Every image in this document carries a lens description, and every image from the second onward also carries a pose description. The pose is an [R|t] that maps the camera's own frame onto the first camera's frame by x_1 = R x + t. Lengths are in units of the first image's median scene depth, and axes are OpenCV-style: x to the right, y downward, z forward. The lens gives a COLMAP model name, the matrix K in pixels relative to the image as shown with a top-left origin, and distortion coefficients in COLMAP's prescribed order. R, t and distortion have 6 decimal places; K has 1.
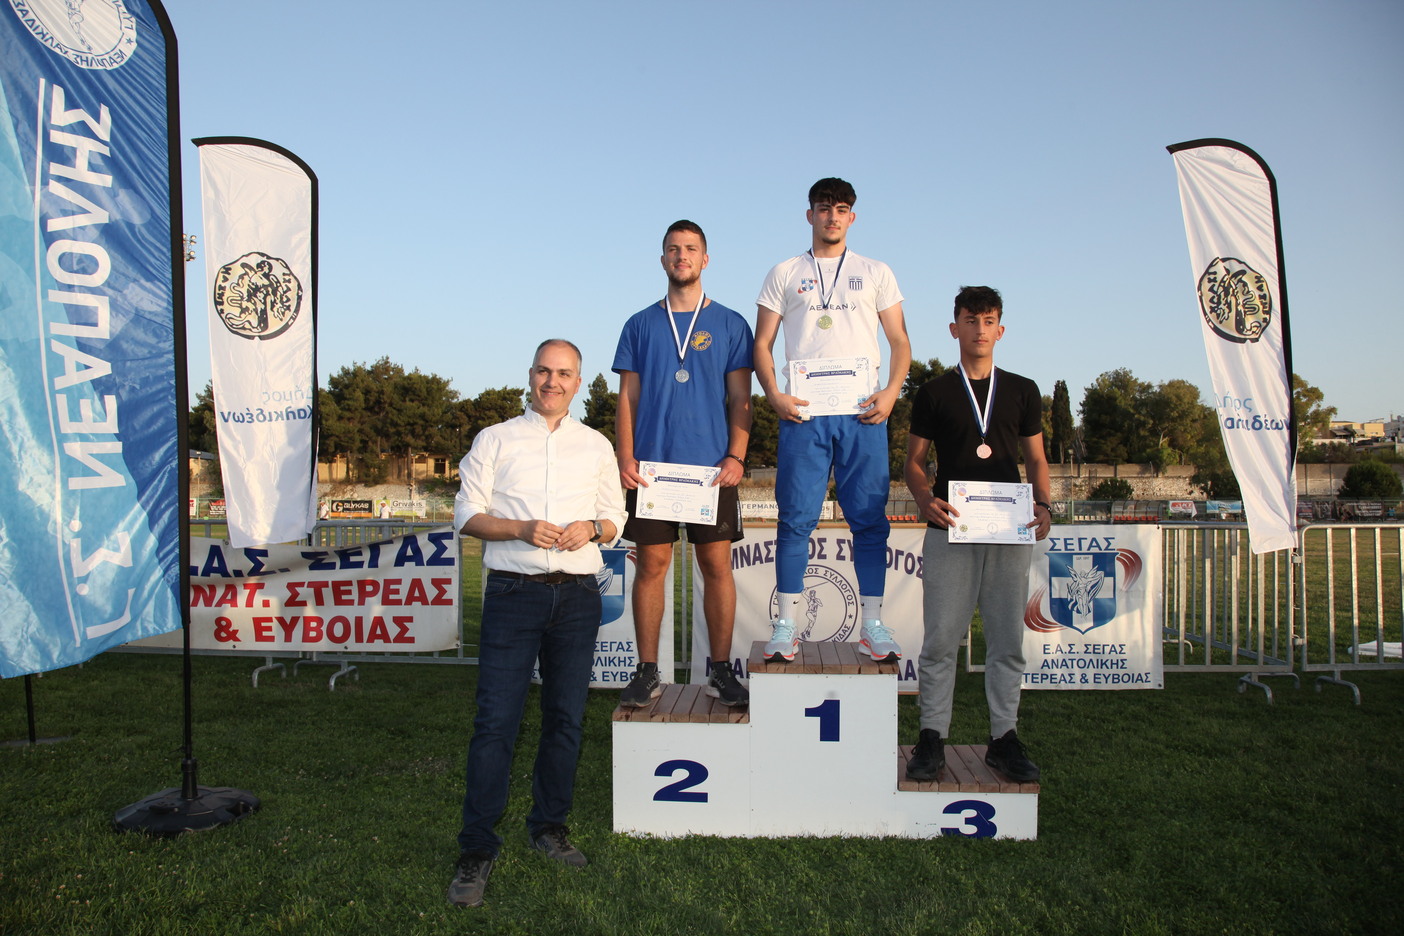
lens RADIAL K [[931.3, 0, 698.1], [0, 931.3, 468.3], [0, 0, 1]] dist [-0.109232, 0.046525]
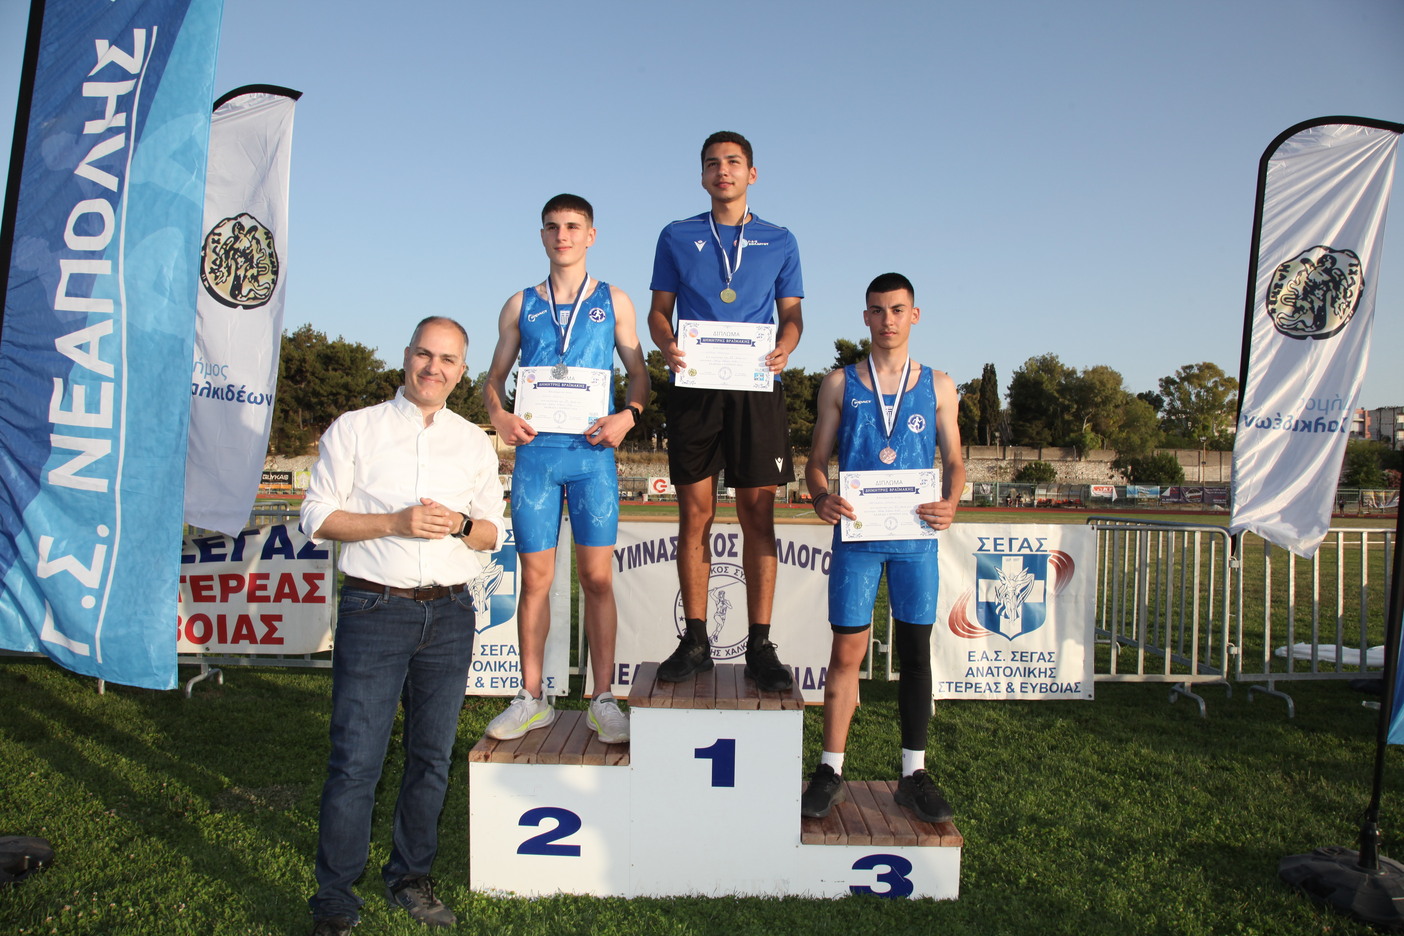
lens RADIAL K [[931.3, 0, 694.5], [0, 931.3, 476.3], [0, 0, 1]] dist [-0.109232, 0.046525]
pose [[0.997390, 0.015107, 0.070610, 0.030041], [-0.017553, 0.999263, 0.034145, -0.012542], [-0.070042, -0.035295, 0.996919, 0.091620]]
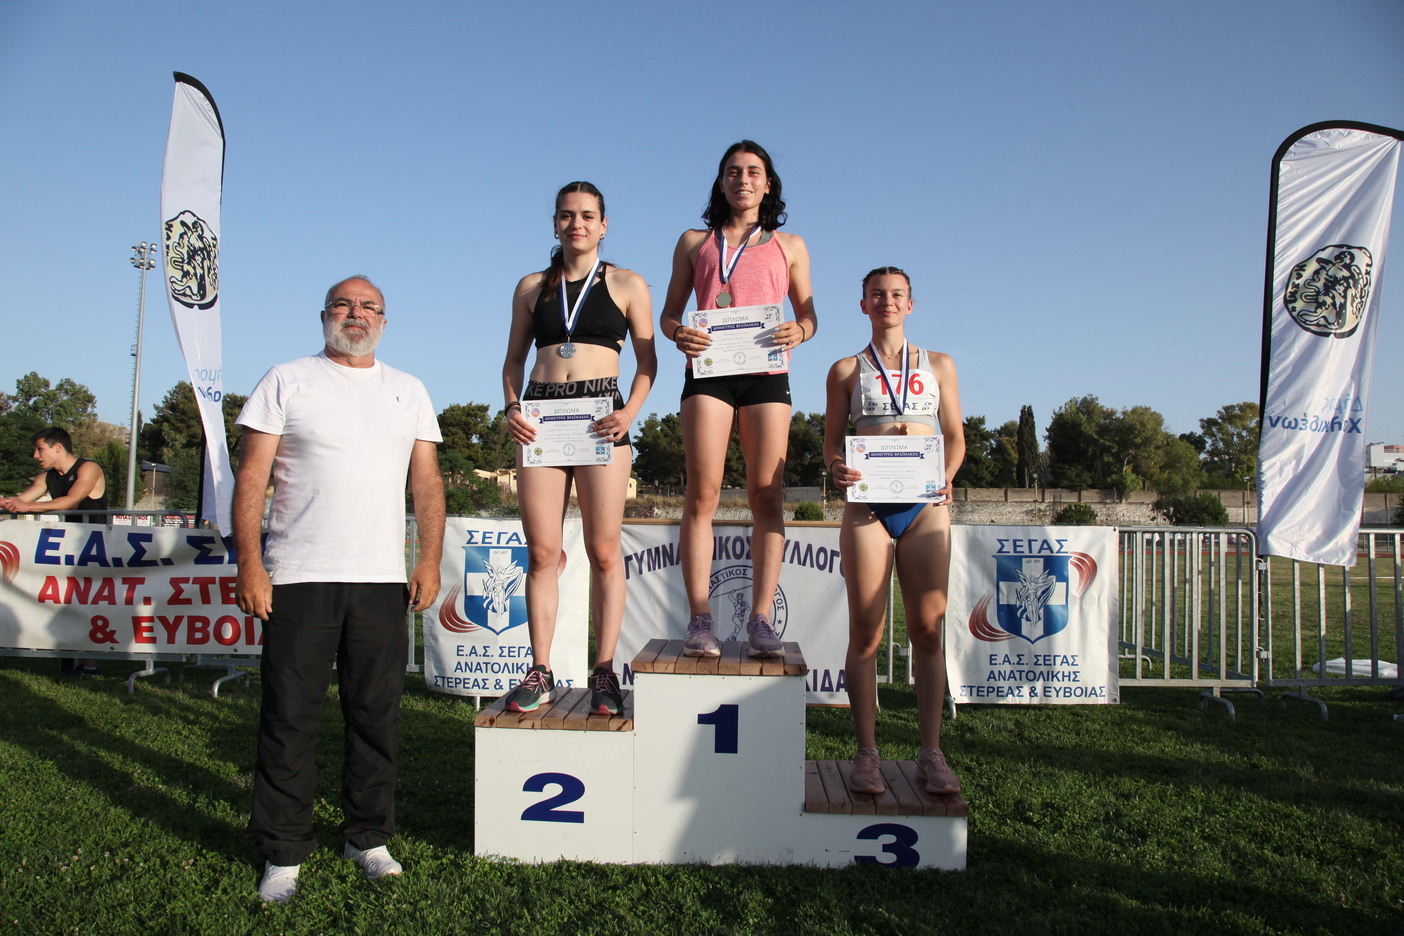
lens RADIAL K [[931.3, 0, 694.2], [0, 931.3, 483.1], [0, 0, 1]] dist [-0.109232, 0.046525]
pose [[0.999443, 0.014261, 0.030160, 0.048821], [-0.014047, 0.999875, -0.007287, 0.030255], [-0.030260, 0.006859, 0.999519, 0.082258]]
